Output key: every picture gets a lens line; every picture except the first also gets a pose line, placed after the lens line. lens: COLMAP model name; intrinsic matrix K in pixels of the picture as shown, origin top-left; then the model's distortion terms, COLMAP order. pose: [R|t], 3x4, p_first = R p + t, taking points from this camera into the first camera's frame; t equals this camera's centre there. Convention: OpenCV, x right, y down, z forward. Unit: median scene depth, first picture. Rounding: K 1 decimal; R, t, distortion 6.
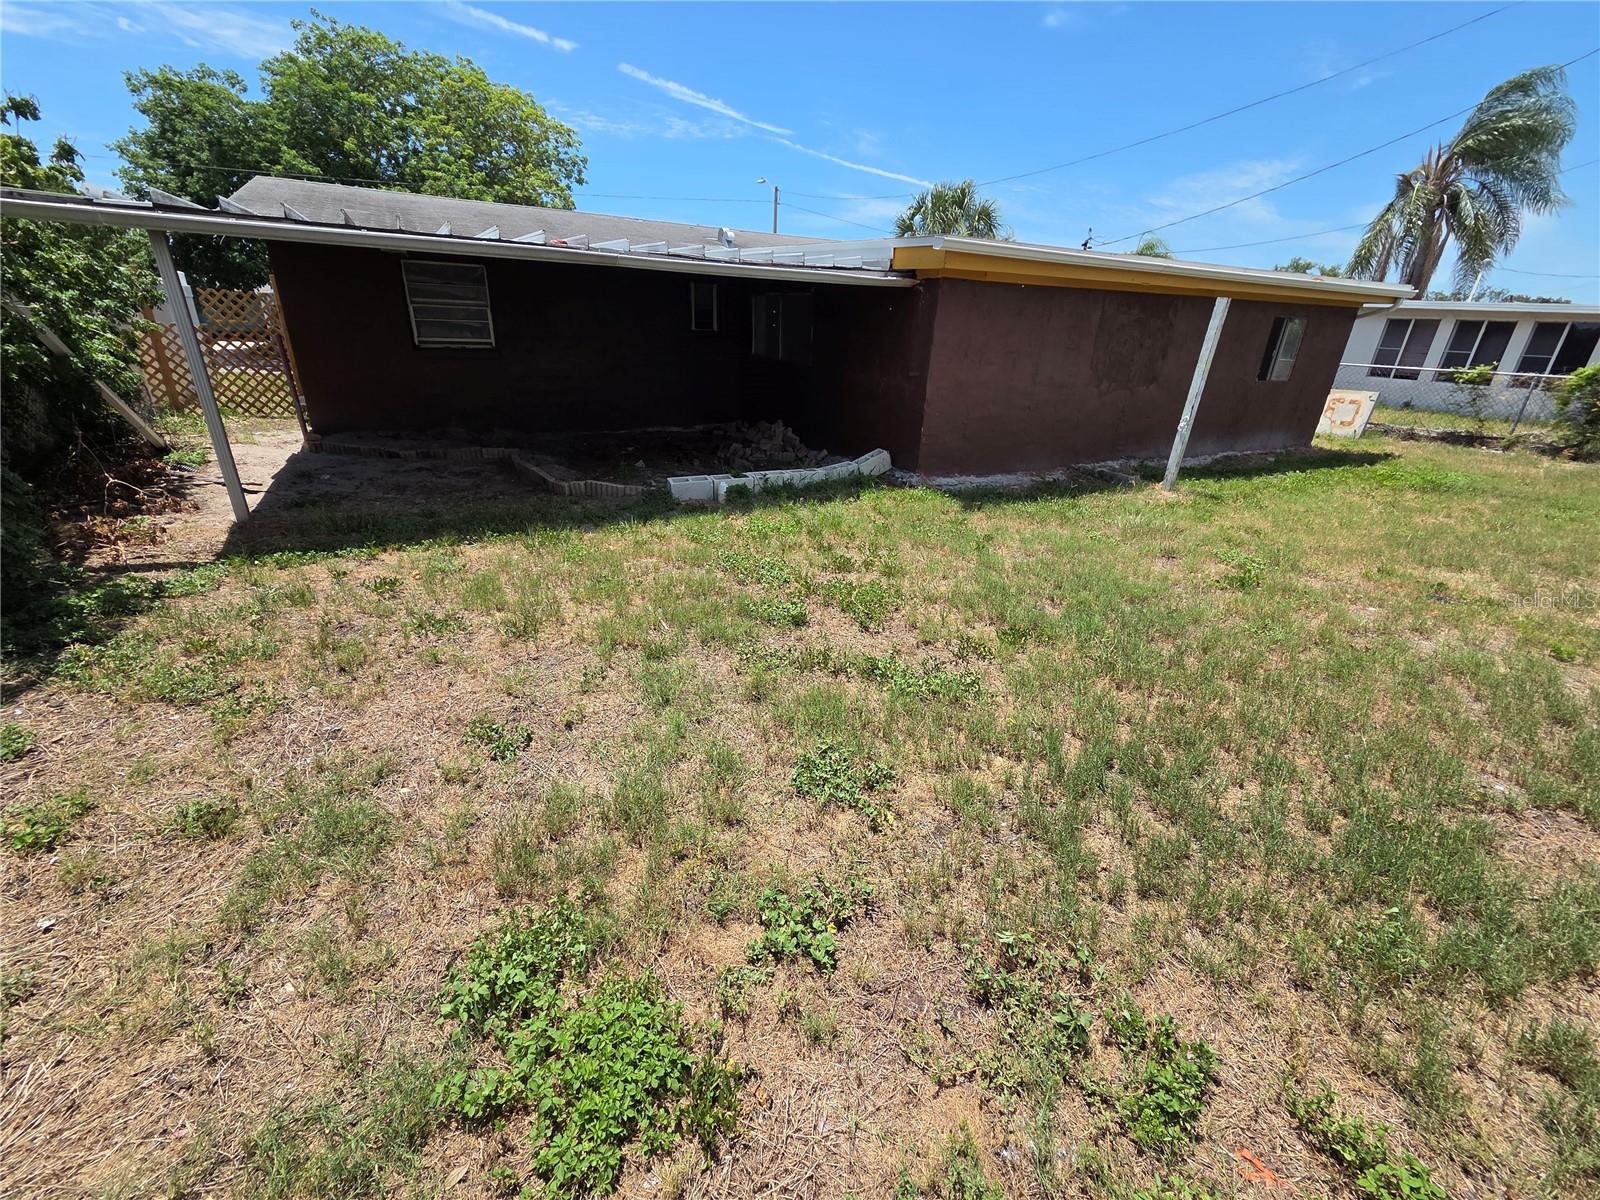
lens RADIAL K [[638.2, 0, 798.5], [0, 638.2, 605.7], [0, 0, 1]] dist [0.000952, -0.000269]
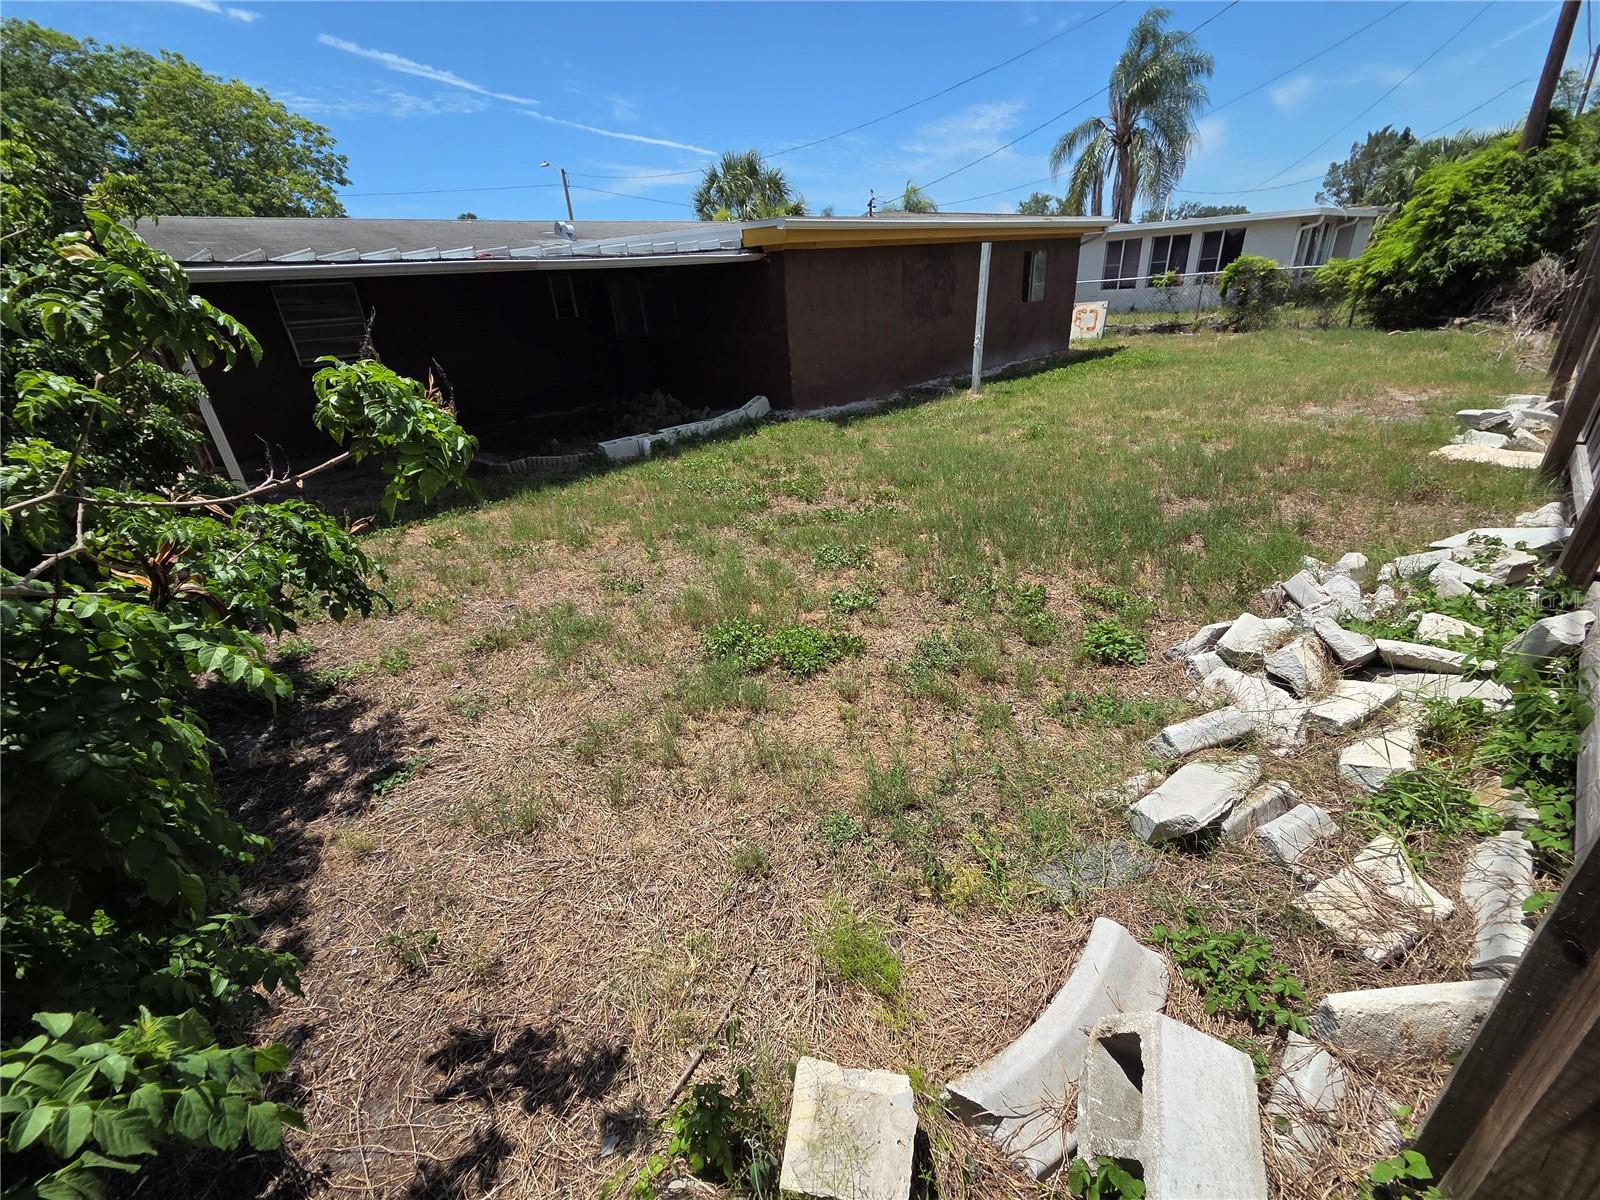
lens RADIAL K [[653.7, 0, 795.1], [0, 653.7, 609.1], [0, 0, 1]] dist [0.002554, 0.000147]
pose [[0.953036, -0.219915, 0.208230, -0.136178], [0.213067, 0.975485, 0.055052, 0.086466], [-0.215232, -0.008100, 0.976529, -0.209830]]
